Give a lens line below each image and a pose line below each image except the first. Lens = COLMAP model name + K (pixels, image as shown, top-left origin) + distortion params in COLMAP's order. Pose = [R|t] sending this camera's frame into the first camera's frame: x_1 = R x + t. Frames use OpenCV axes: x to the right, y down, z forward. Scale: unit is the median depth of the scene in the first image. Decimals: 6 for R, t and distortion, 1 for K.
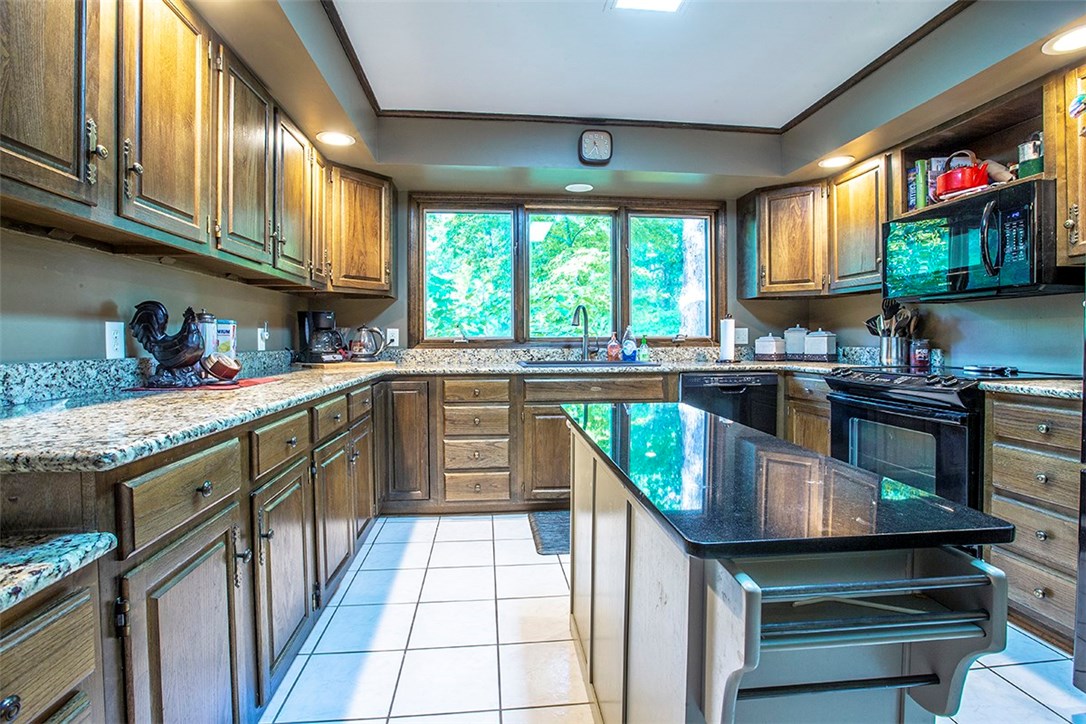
lens RADIAL K [[520.7, 0, 538.3], [0, 520.7, 366.2], [0, 0, 1]] dist [-0.030058, 0.001079]
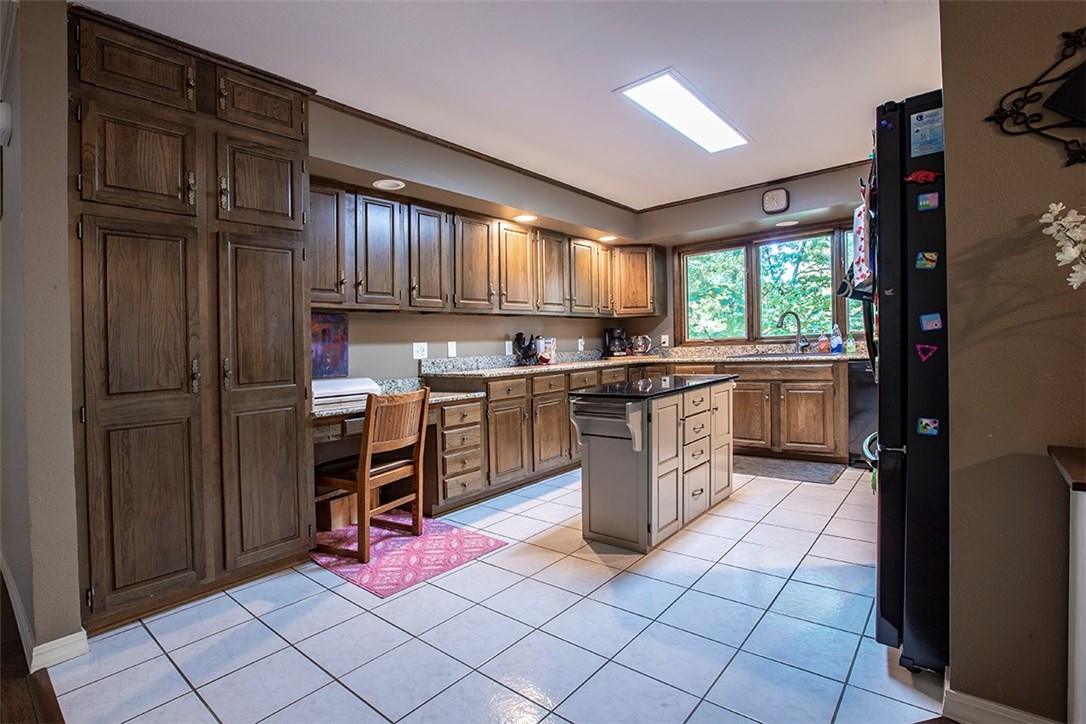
lens RADIAL K [[520.7, 0, 543.0], [0, 520.7, 362.7], [0, 0, 1]] dist [-0.030058, 0.001079]
pose [[0.722899, -0.006657, -0.690922, 0.646287], [0.003767, 0.999977, -0.005693, 0.023053], [0.690944, 0.001513, 0.722907, -0.468594]]
